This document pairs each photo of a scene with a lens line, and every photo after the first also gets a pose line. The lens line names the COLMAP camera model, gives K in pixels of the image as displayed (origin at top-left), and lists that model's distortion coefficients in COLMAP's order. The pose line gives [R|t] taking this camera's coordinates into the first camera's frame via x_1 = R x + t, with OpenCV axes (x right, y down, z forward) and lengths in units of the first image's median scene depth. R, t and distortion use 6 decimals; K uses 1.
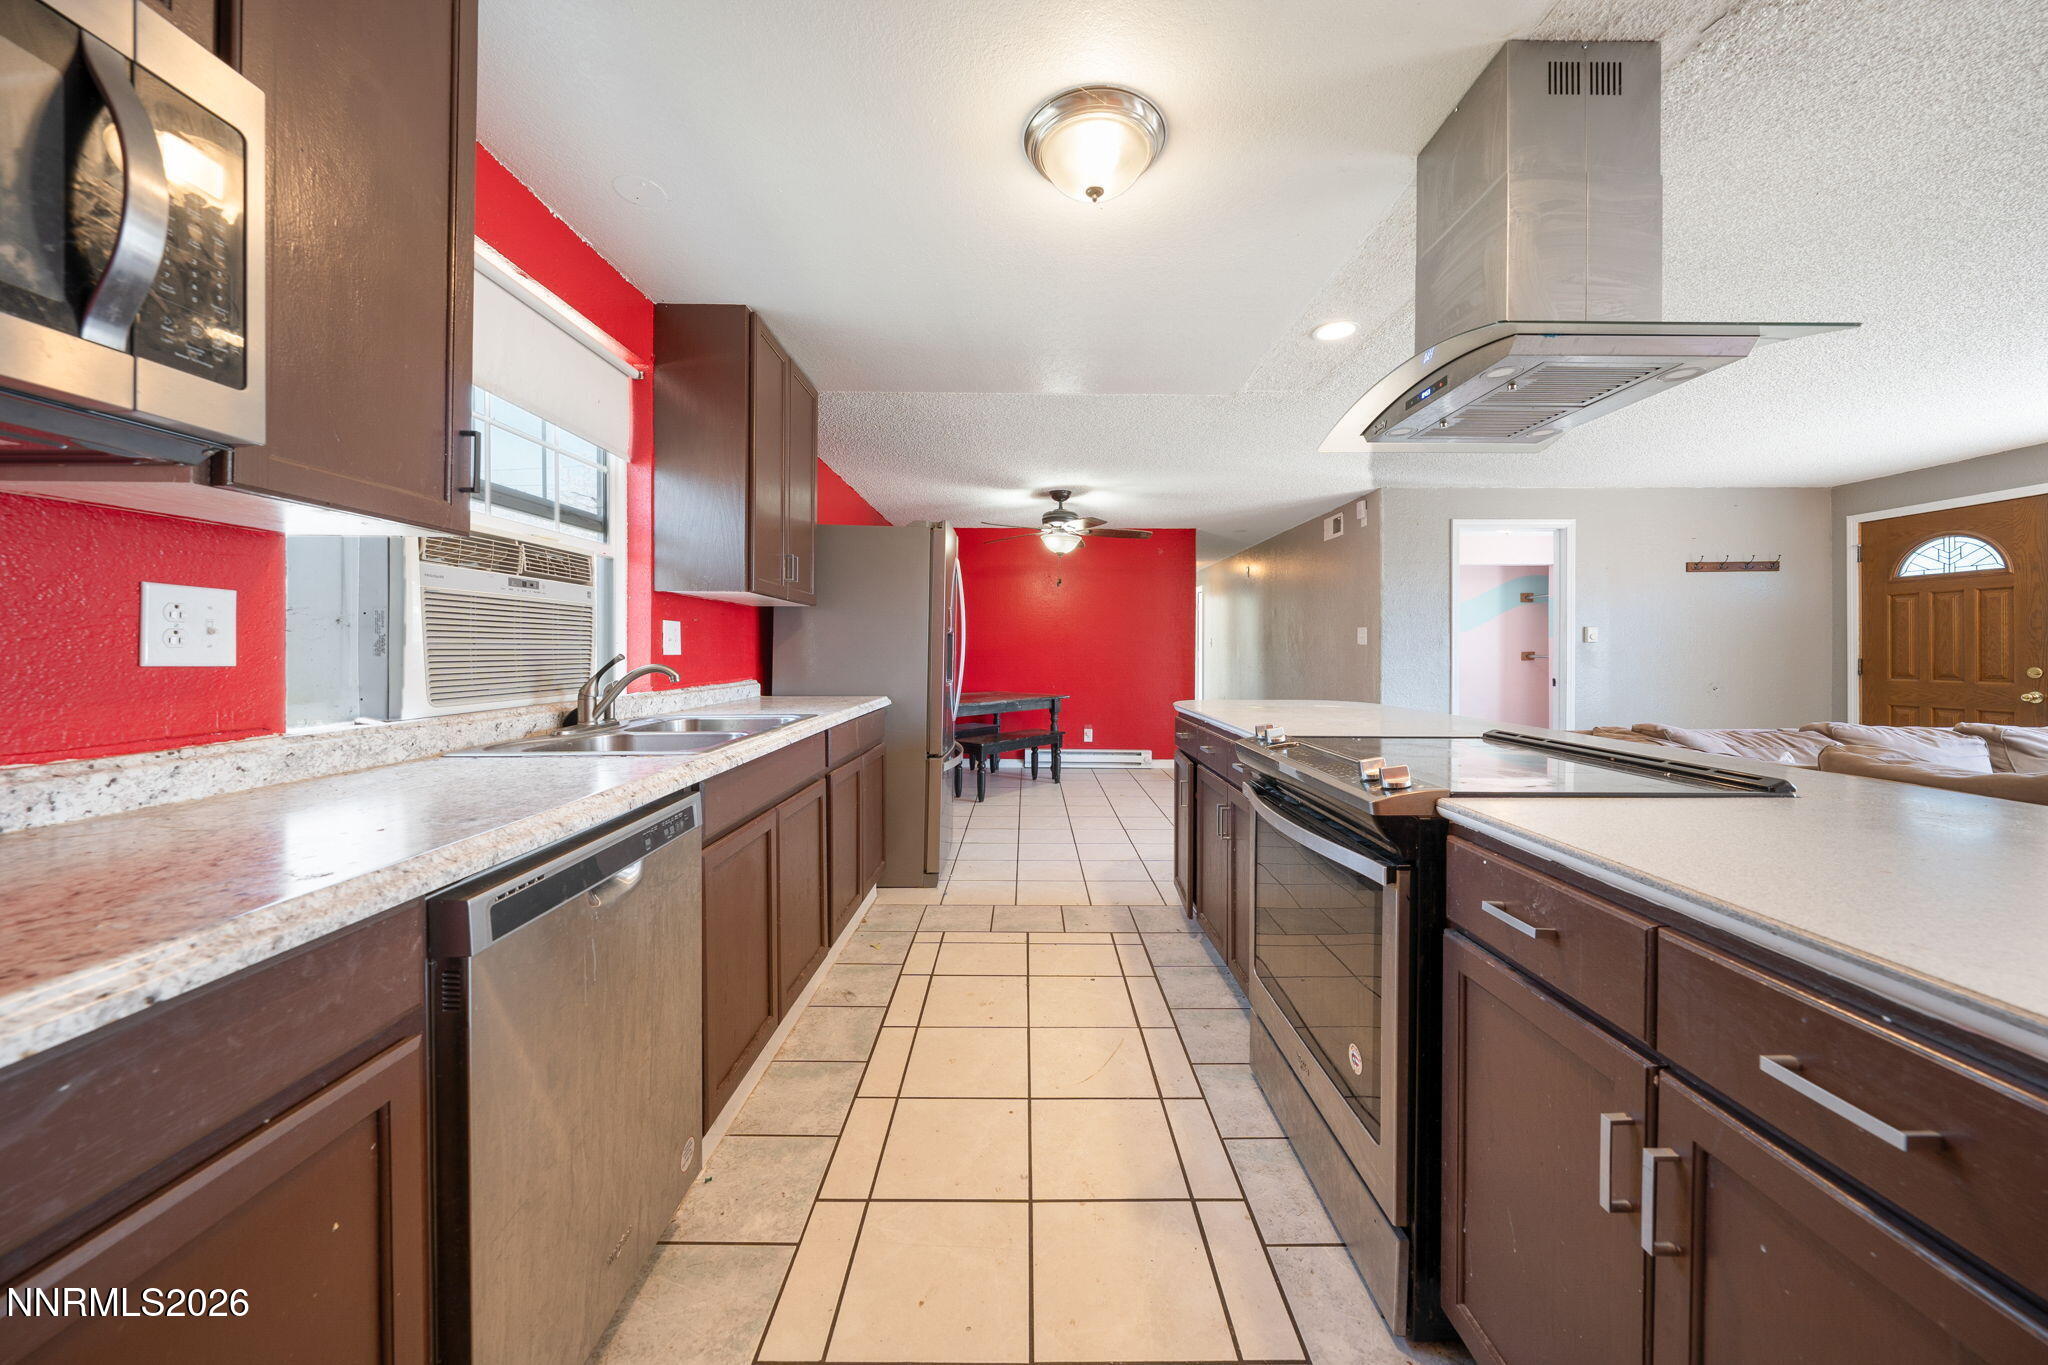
lens RADIAL K [[705.1, 0, 1029.7], [0, 705.1, 650.1], [0, 0, 1]] dist [-0.001594, -0.000099]
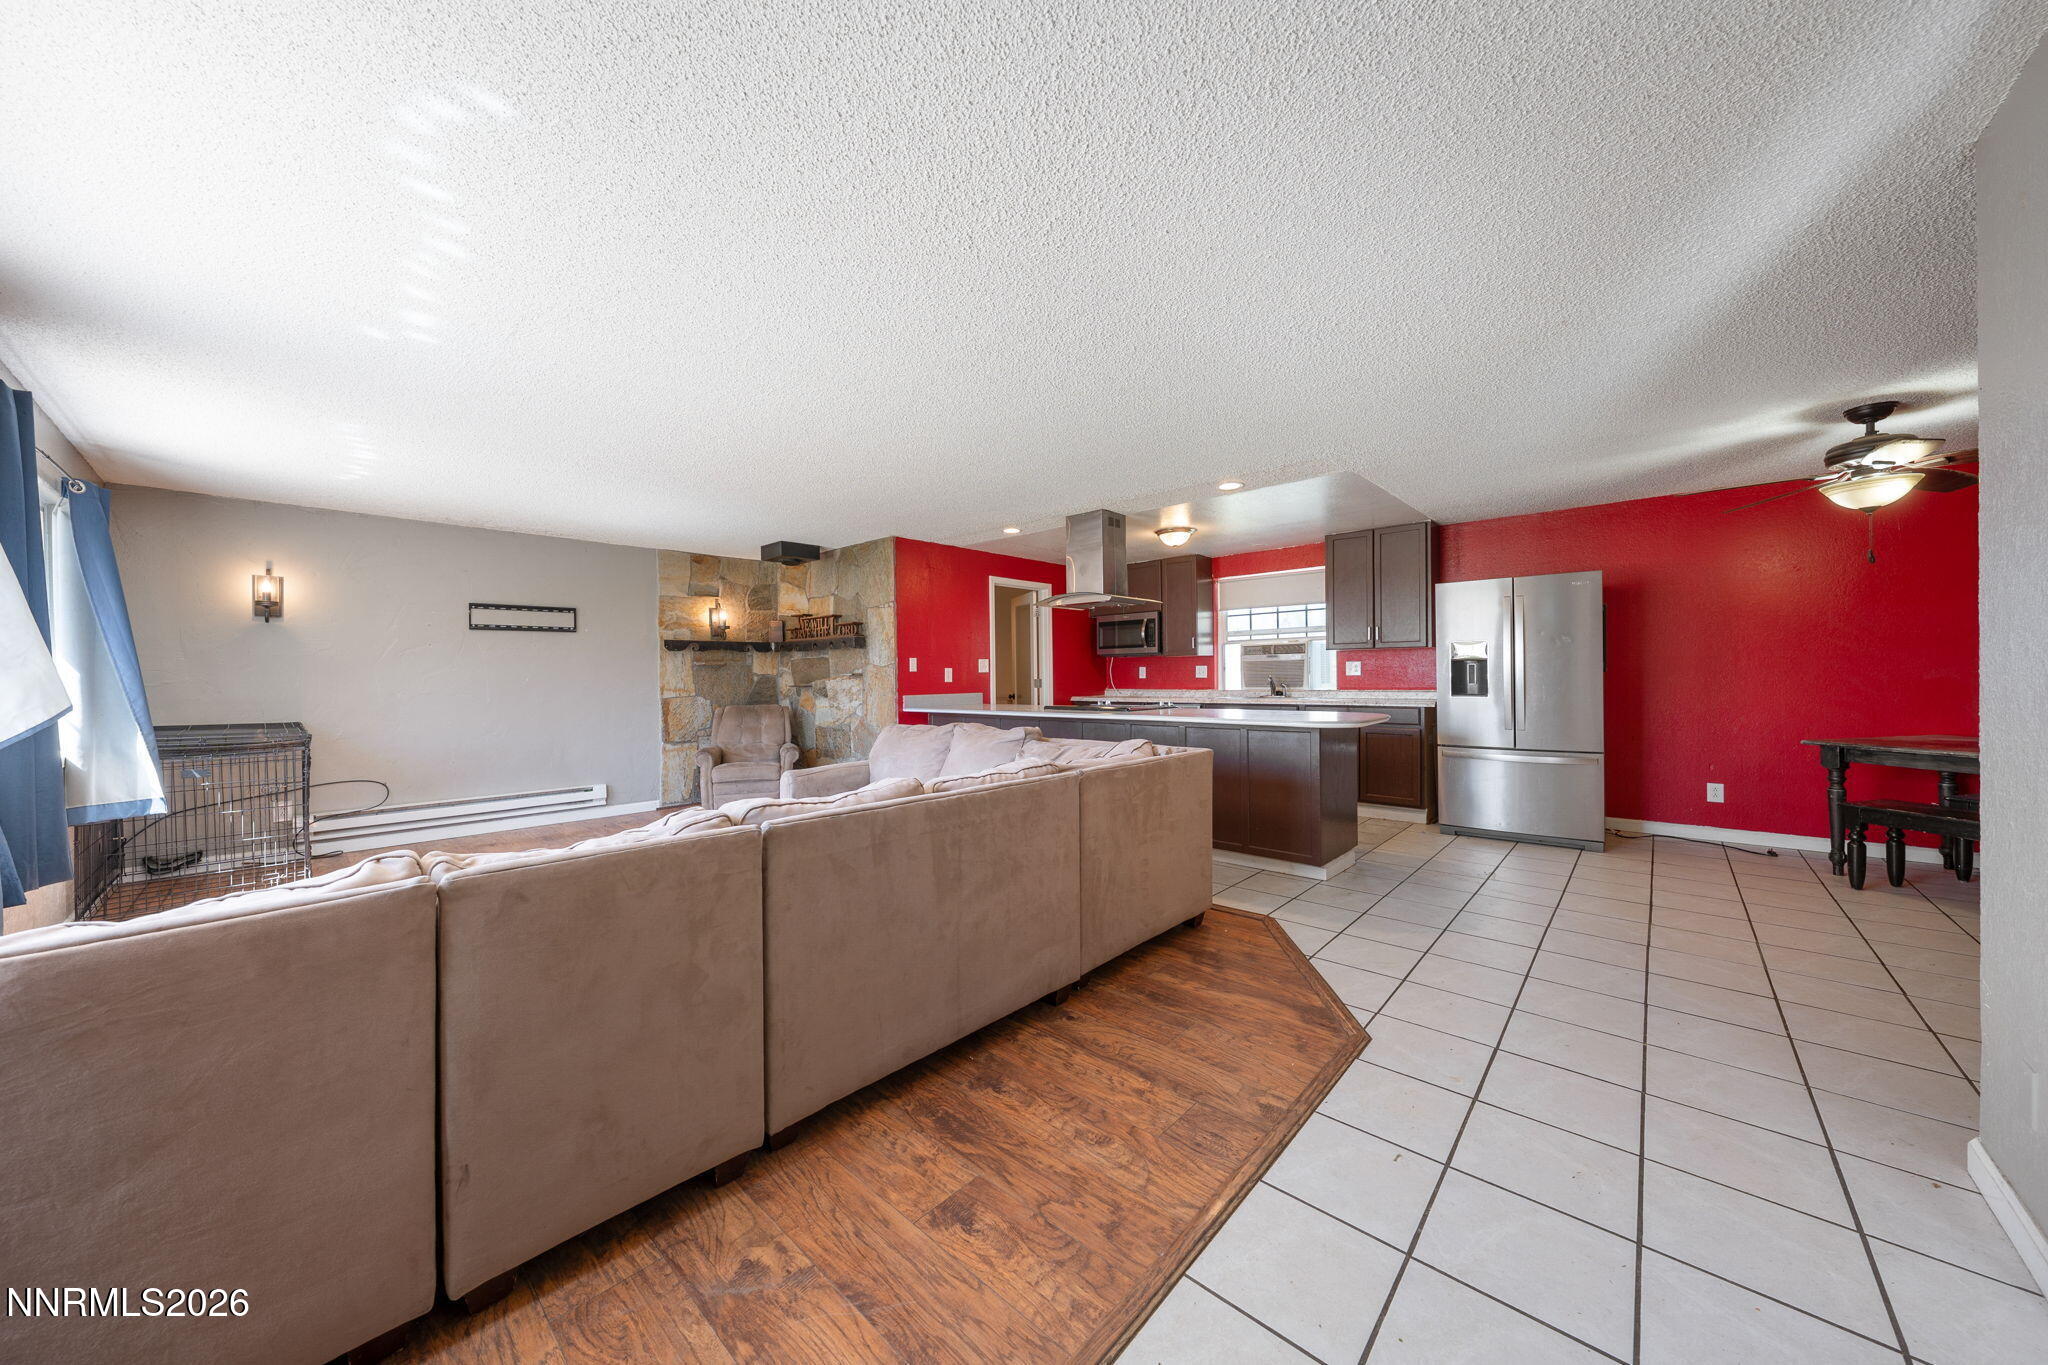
lens RADIAL K [[693.9, 0, 1025.5], [0, 693.9, 677.6], [0, 0, 1]] dist [-0.004598, -0.000019]
pose [[-0.680774, 0.010241, -0.732422, 2.820322], [0.012409, 0.999920, 0.002447, -0.008240], [0.732388, -0.007422, -0.680847, 2.521595]]
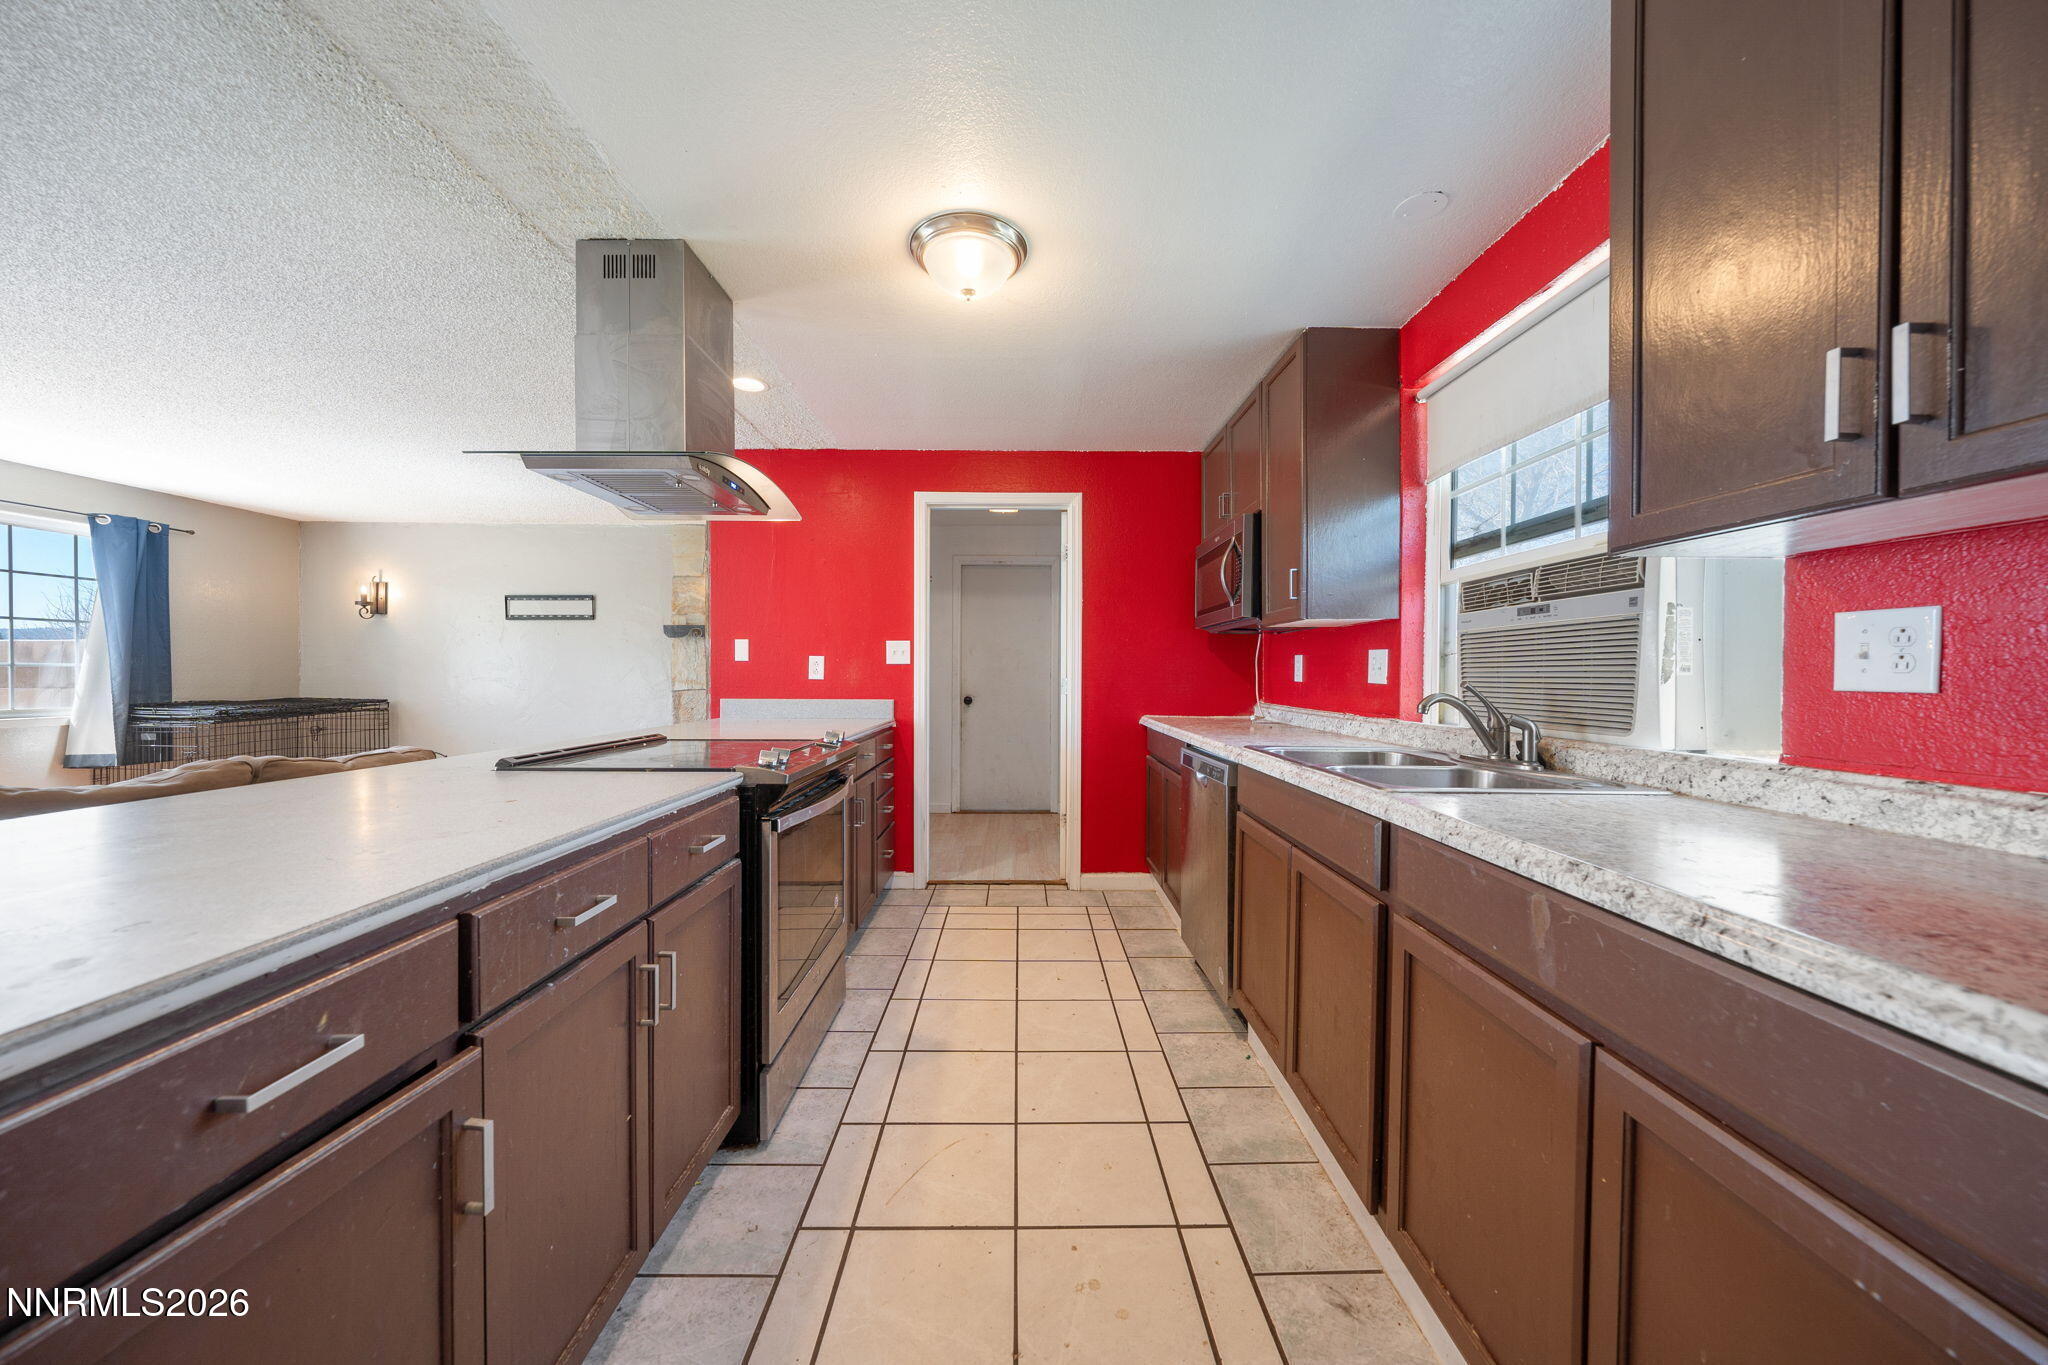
lens RADIAL K [[693.9, 0, 1025.5], [0, 693.9, 677.6], [0, 0, 1]] dist [-0.004598, -0.000019]
pose [[-0.999980, -0.005673, -0.002720, -0.007227], [-0.005686, 0.999972, 0.004766, -0.000830], [0.002693, 0.004781, -0.999985, 1.962642]]
